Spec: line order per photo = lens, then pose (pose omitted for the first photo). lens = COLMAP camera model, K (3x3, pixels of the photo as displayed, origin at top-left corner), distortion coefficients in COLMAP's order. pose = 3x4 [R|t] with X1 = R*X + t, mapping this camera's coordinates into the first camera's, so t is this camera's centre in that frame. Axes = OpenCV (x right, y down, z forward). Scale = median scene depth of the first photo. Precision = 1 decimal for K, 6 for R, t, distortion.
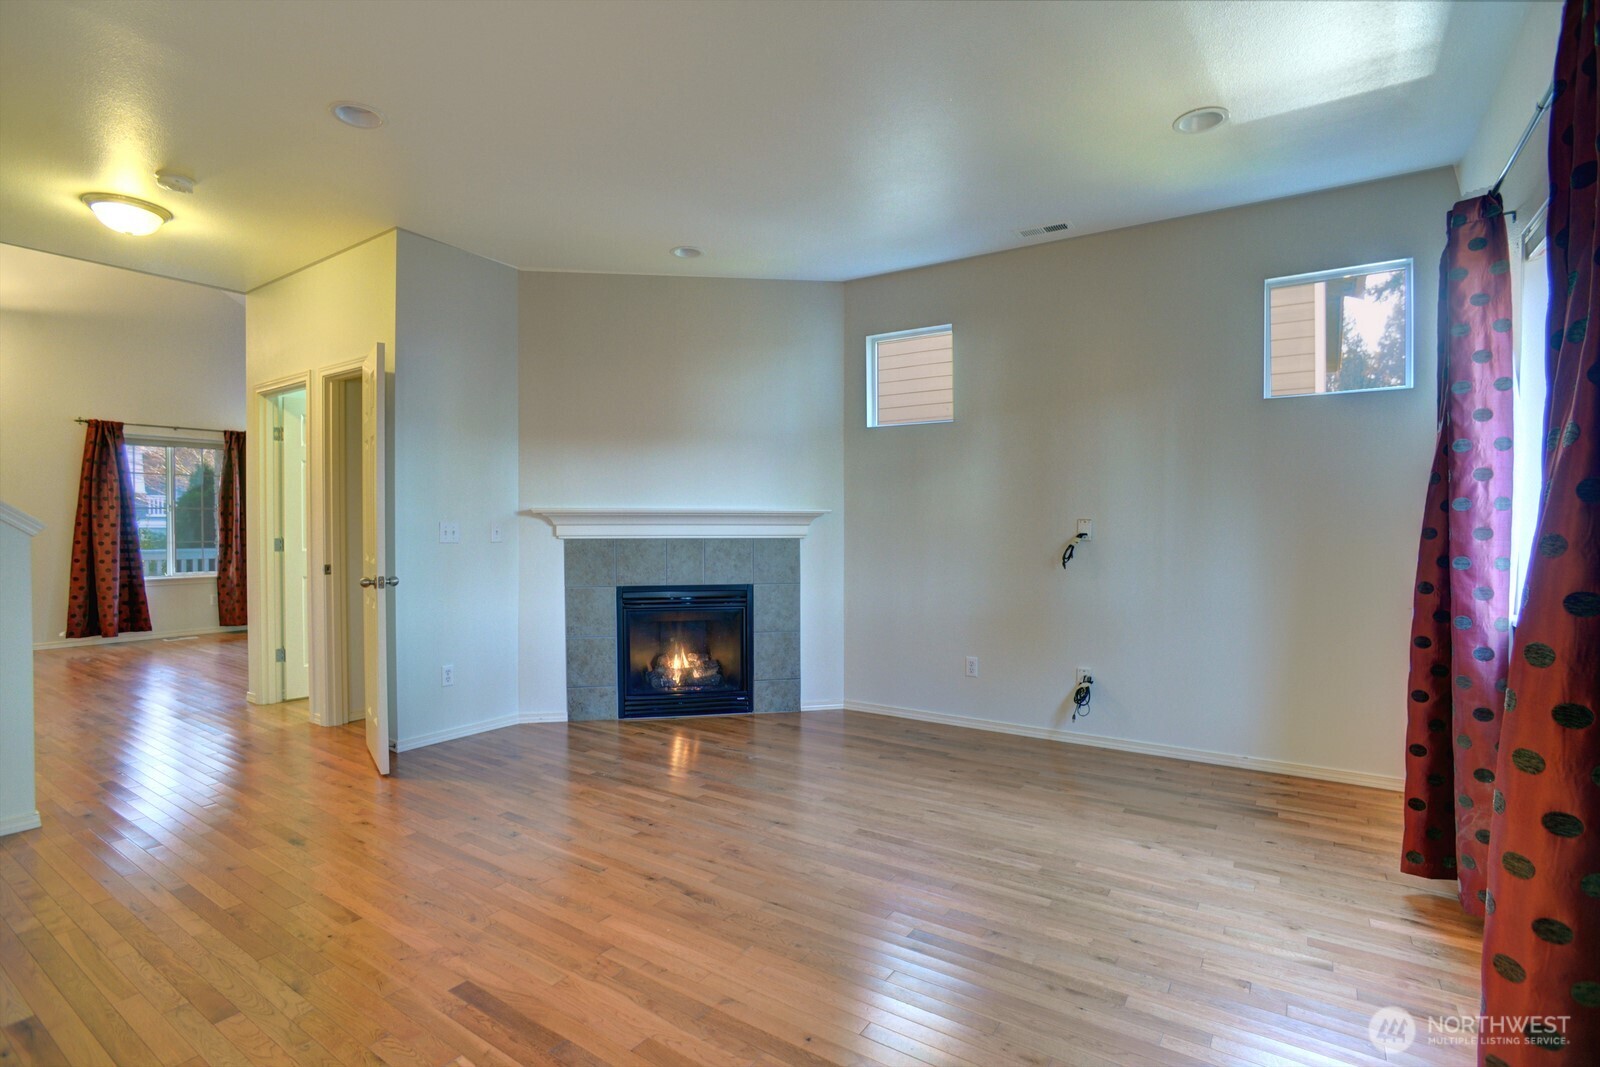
lens RADIAL K [[774.4, 0, 798.9], [0, 774.4, 535.5], [0, 0, 1]] dist [-0.060491, 0.029470]
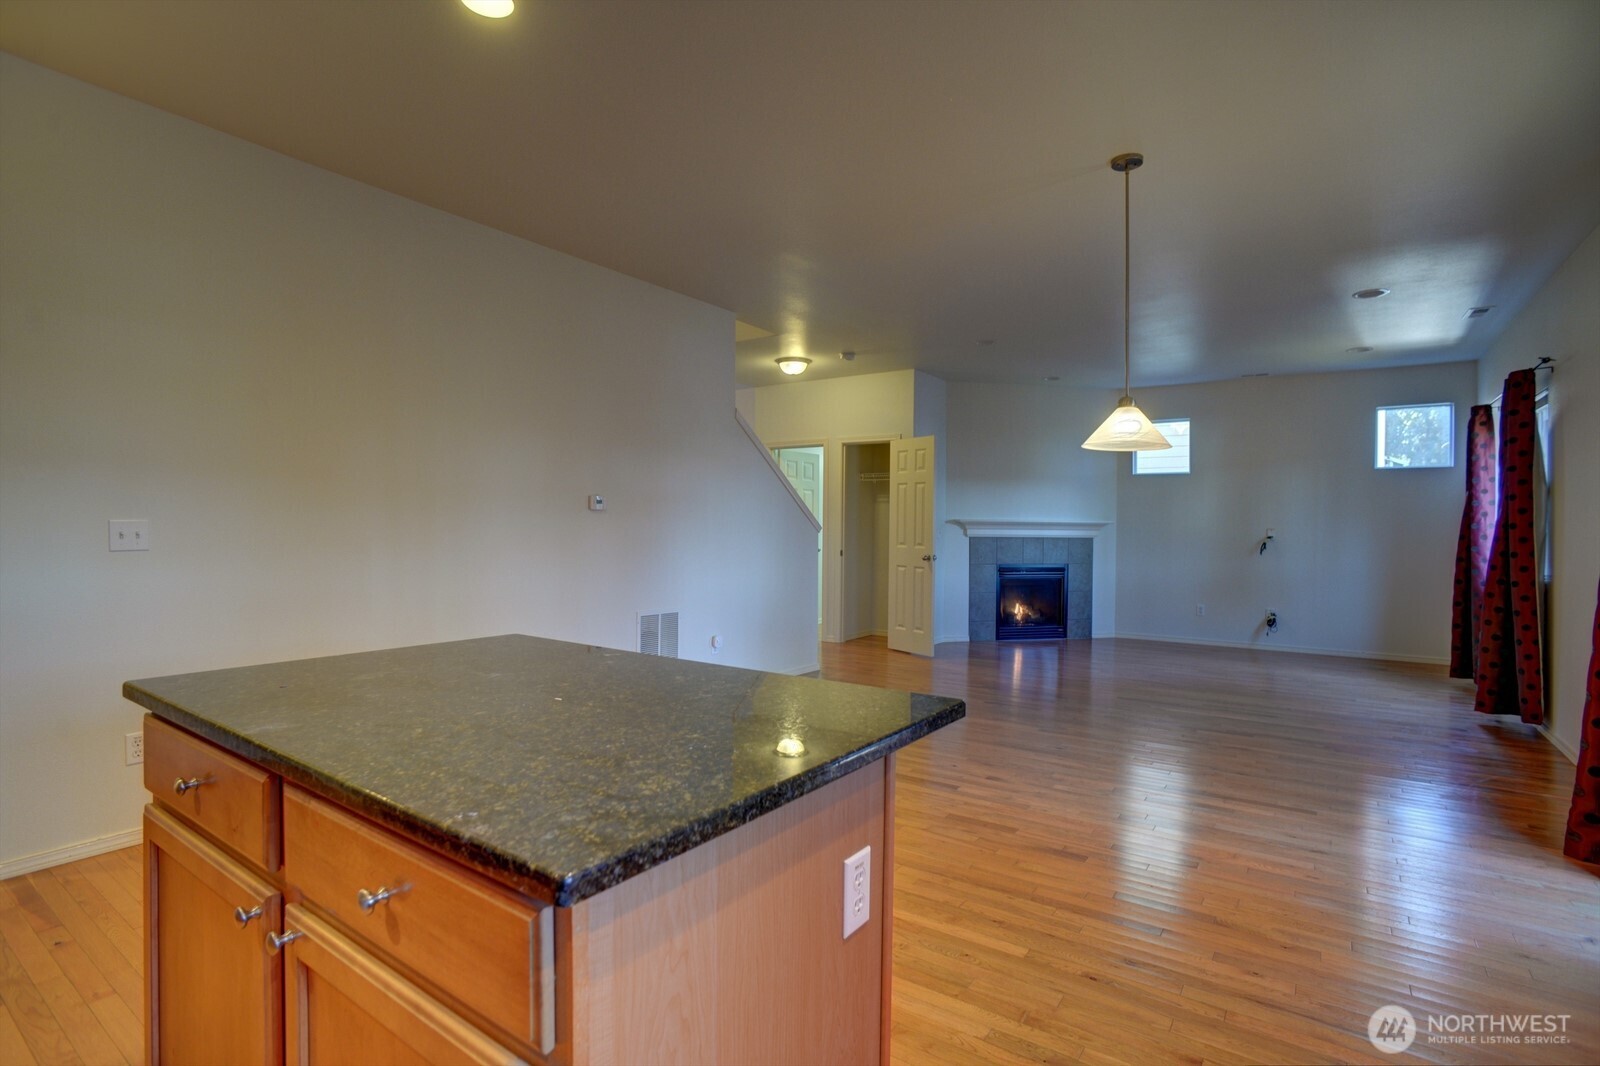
lens RADIAL K [[774.4, 0, 798.9], [0, 774.4, 535.0], [0, 0, 1]] dist [-0.060491, 0.029470]
pose [[0.999867, 0.008880, -0.013661, -0.675398], [-0.008908, 0.999958, -0.001985, 0.007128], [0.013643, 0.002106, 0.999905, -0.774246]]
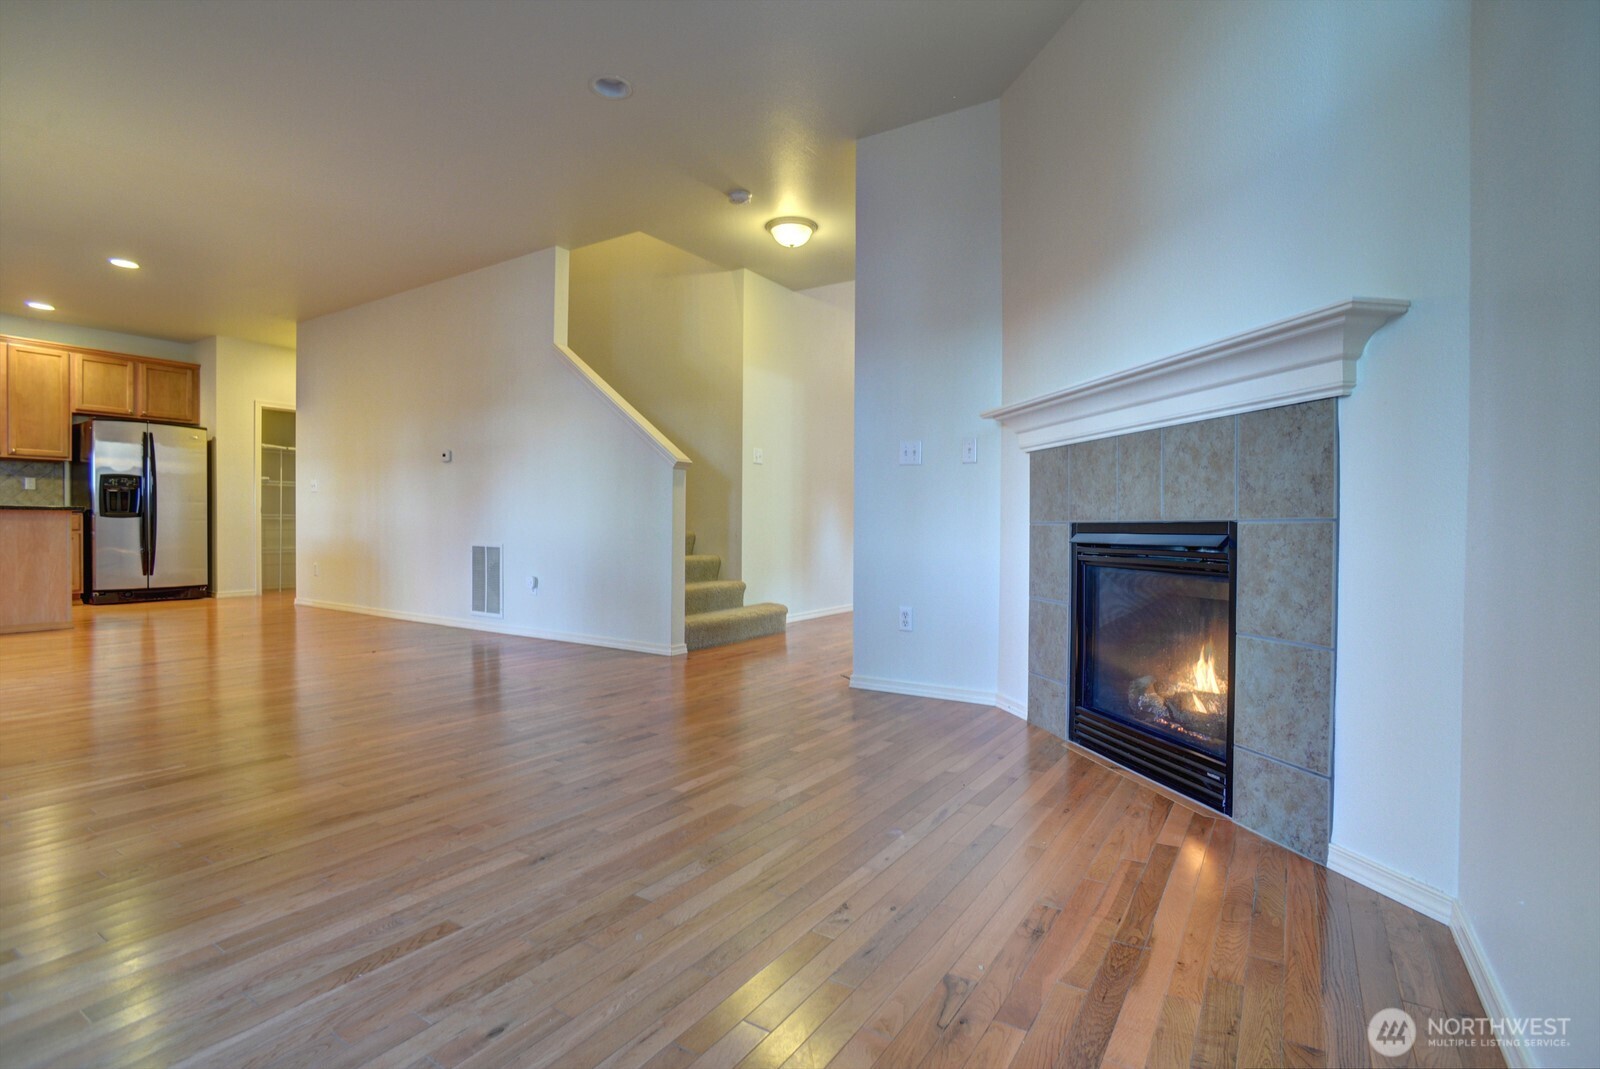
lens RADIAL K [[774.4, 0, 798.9], [0, 774.4, 536.5], [0, 0, 1]] dist [-0.060491, 0.029470]
pose [[0.026642, 0.012394, -0.999568, 0.377541], [-0.021349, 0.999702, 0.011827, 0.075664], [0.999417, 0.021025, 0.026899, 0.786043]]
